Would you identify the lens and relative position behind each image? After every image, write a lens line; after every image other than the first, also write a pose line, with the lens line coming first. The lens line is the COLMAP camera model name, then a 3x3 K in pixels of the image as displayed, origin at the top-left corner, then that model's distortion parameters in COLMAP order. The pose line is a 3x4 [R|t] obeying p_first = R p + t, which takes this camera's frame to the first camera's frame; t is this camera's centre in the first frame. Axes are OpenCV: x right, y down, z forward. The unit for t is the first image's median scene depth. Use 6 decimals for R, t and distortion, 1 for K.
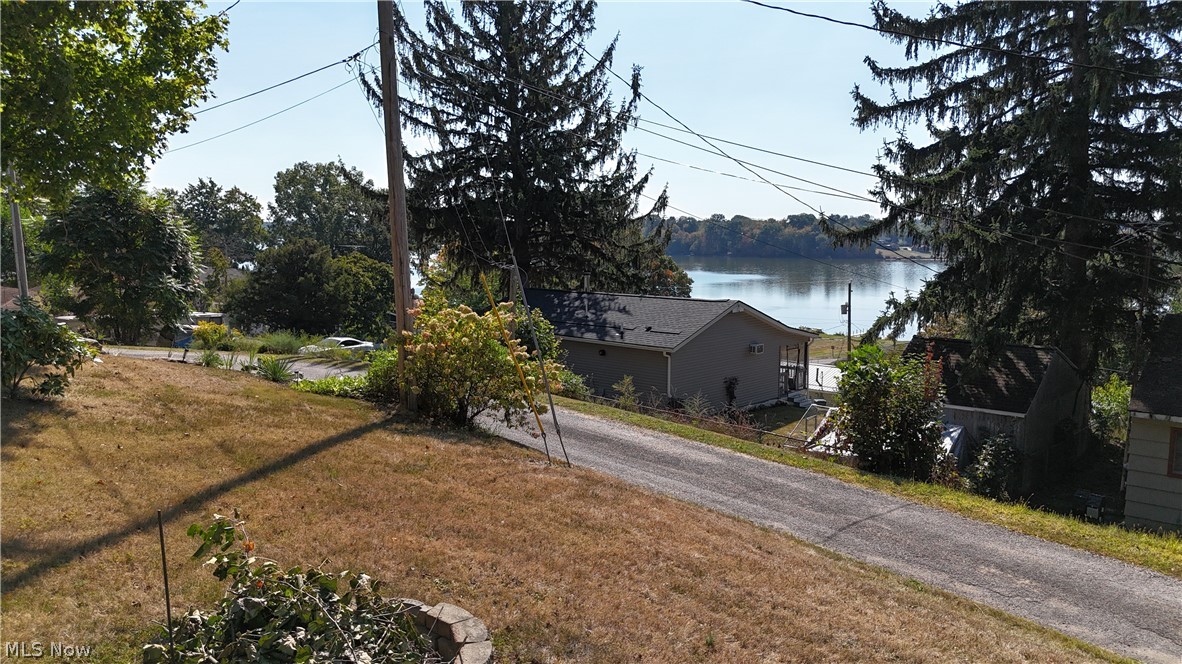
lens RADIAL K [[879.6, 0, 587.6], [0, 879.6, 349.7], [0, 0, 1]] dist [0.034288, -0.008469]
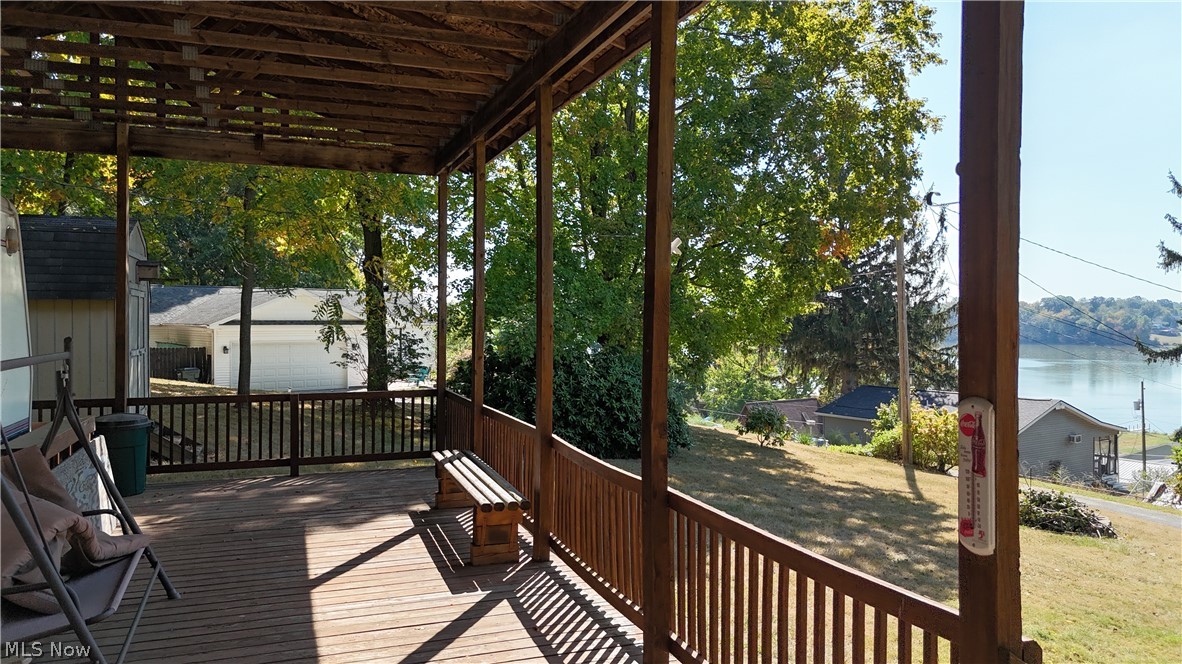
lens RADIAL K [[872.4, 0, 594.0], [0, 872.4, 334.6], [0, 0, 1]] dist [0.072775, -0.074302]
pose [[0.969920, 0.001079, -0.243423, -0.150908], [-0.028254, 0.993730, -0.108176, 0.006418], [0.241780, 0.111800, 0.963869, -0.360372]]
